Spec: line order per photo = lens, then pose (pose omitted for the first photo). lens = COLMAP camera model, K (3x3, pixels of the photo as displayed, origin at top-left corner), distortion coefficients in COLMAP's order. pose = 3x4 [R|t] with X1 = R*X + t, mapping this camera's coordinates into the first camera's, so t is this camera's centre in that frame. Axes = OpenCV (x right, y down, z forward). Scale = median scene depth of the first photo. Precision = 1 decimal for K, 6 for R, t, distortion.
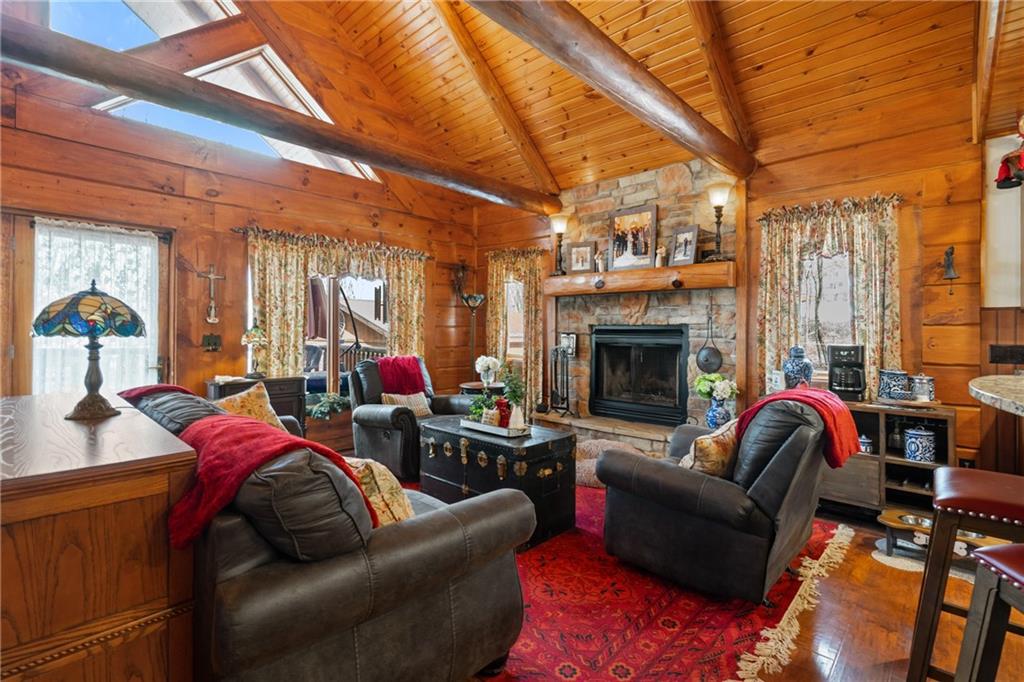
lens RADIAL K [[469.0, 0, 512.1], [0, 469.0, 330.5], [0, 0, 1]] dist [-0.005947, -0.000045]
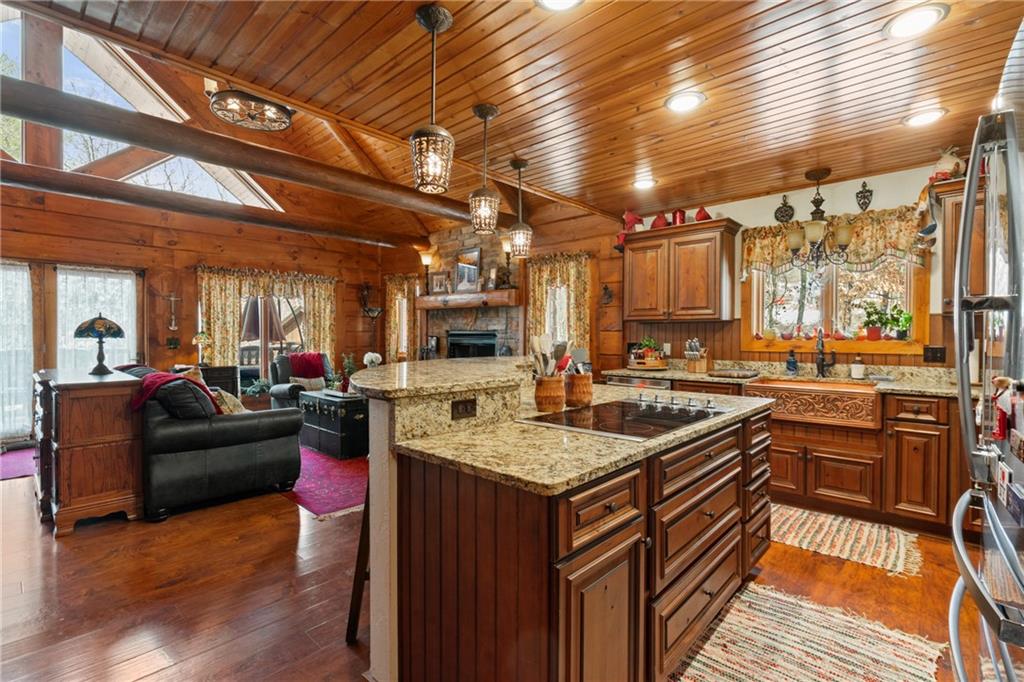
lens RADIAL K [[469.0, 0, 510.9], [0, 469.0, 343.1], [0, 0, 1]] dist [-0.005947, -0.000045]
pose [[0.999932, -0.001449, 0.011537, 0.455940], [0.001226, 0.999813, 0.019316, -0.001124], [-0.011563, -0.019300, 0.999747, -0.550444]]
